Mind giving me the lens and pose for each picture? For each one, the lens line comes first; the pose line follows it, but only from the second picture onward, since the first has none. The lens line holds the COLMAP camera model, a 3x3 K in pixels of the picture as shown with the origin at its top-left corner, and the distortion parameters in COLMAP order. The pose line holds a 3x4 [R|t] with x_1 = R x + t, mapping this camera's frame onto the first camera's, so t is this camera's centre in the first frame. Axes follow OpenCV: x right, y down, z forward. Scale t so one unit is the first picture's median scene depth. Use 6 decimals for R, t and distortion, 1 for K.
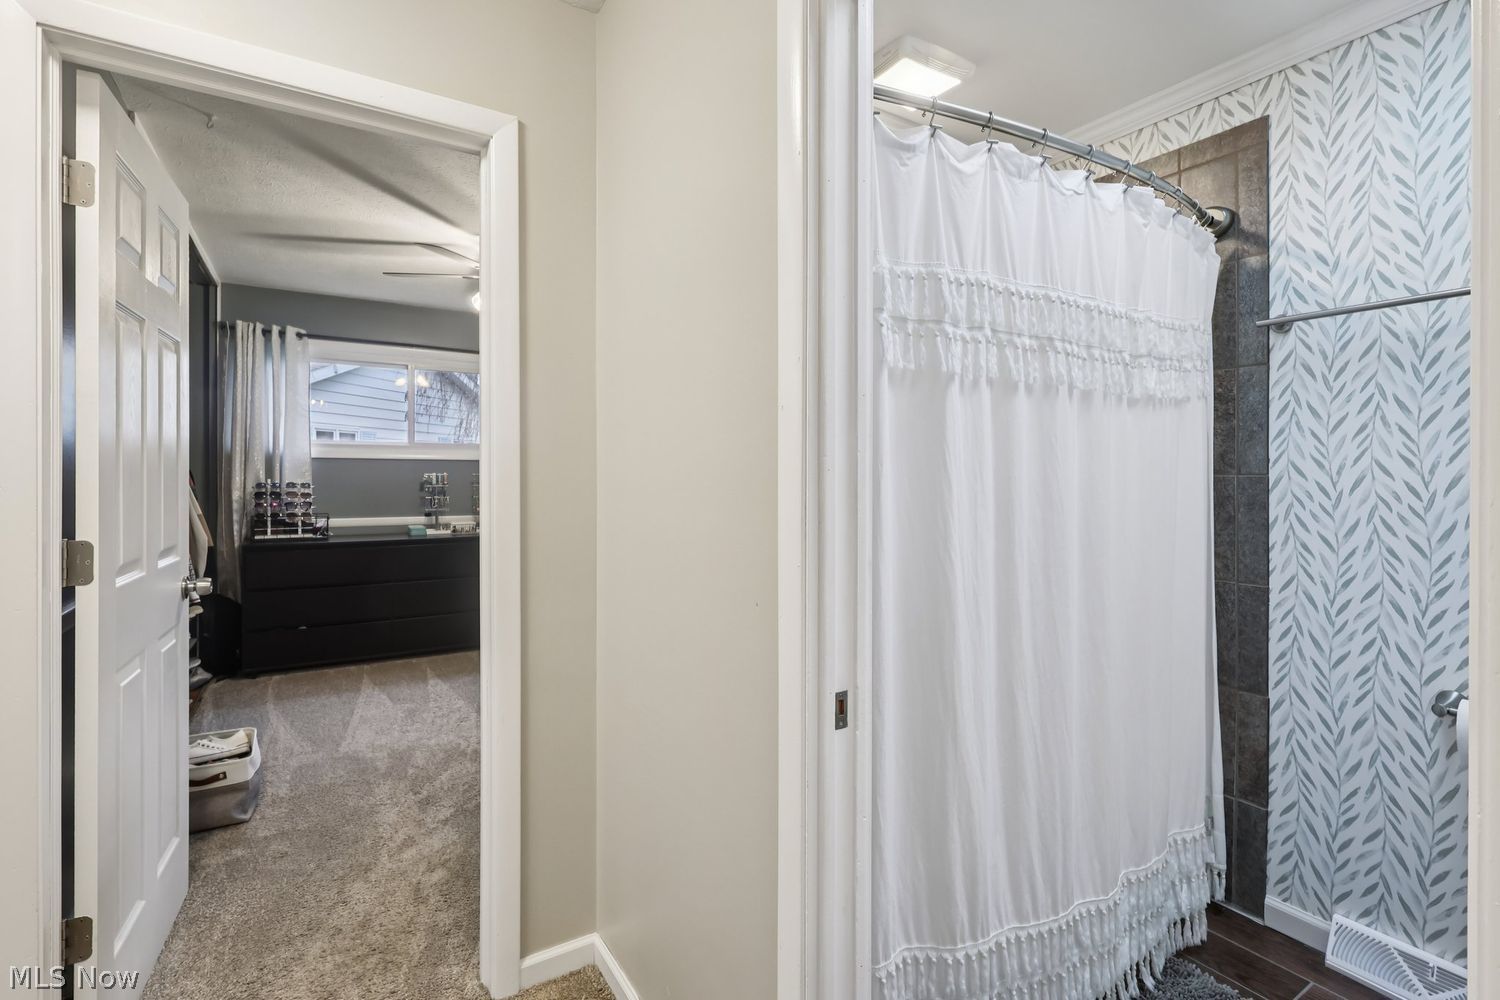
lens RADIAL K [[699.8, 0, 750.2], [0, 699.8, 488.1], [0, 0, 1]] dist [-0.002010, -0.000078]
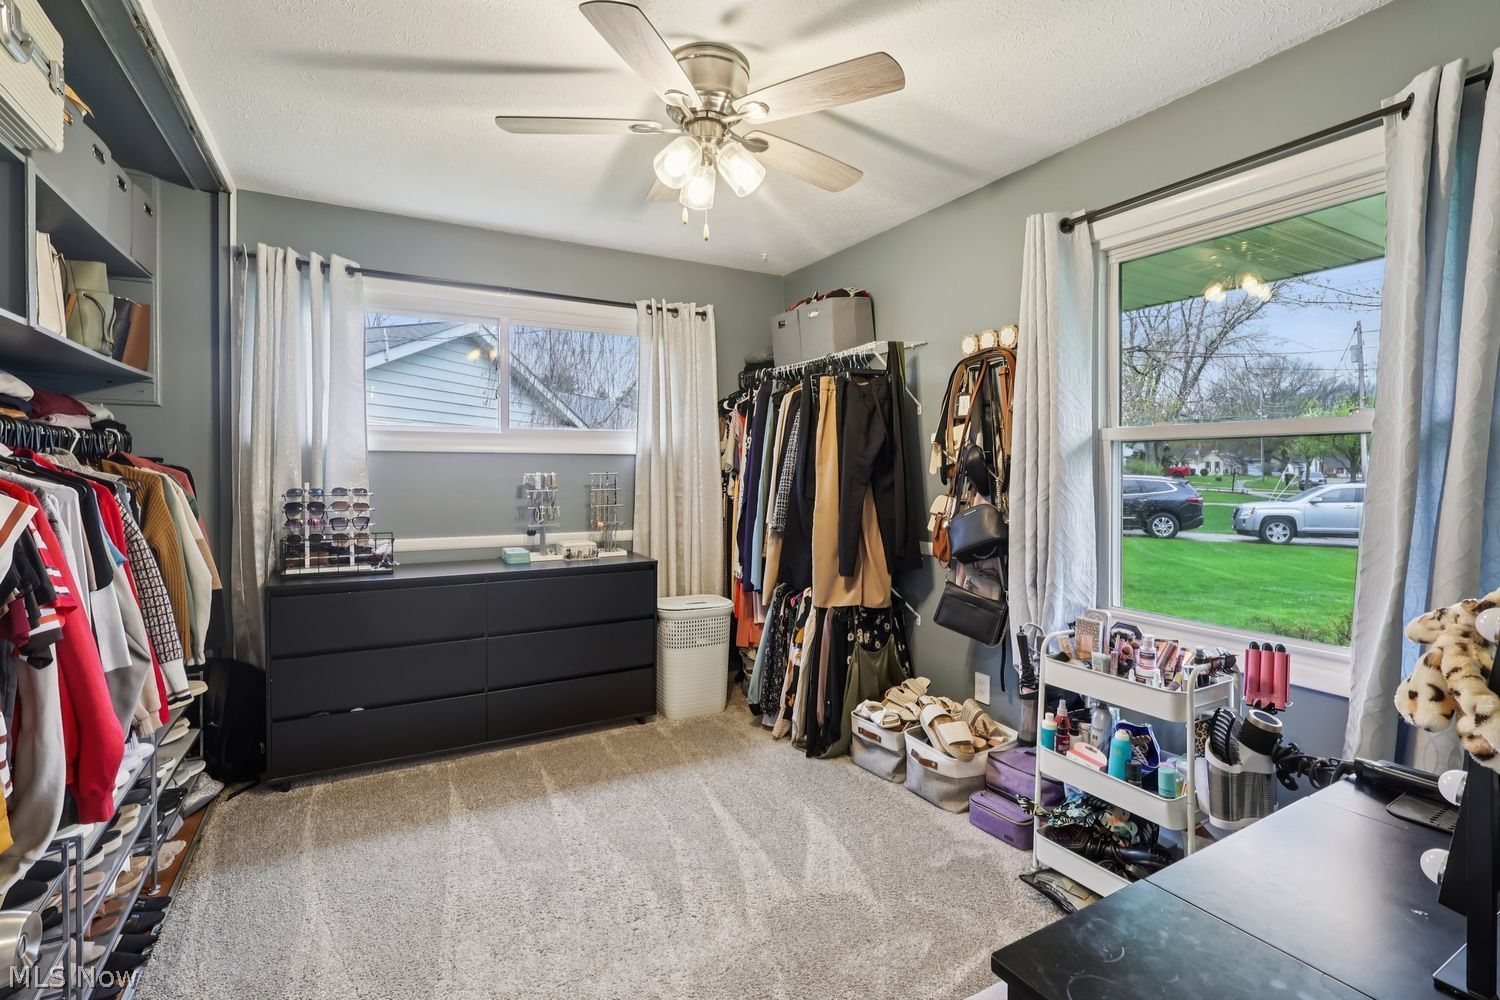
lens RADIAL K [[699.8, 0, 749.8], [0, 699.8, 486.3], [0, 0, 1]] dist [-0.002010, -0.000078]
pose [[0.998767, -0.001294, -0.049622, -0.234380], [0.001599, 0.999980, 0.006102, -0.013099], [0.049613, -0.006173, 0.998749, 0.356335]]
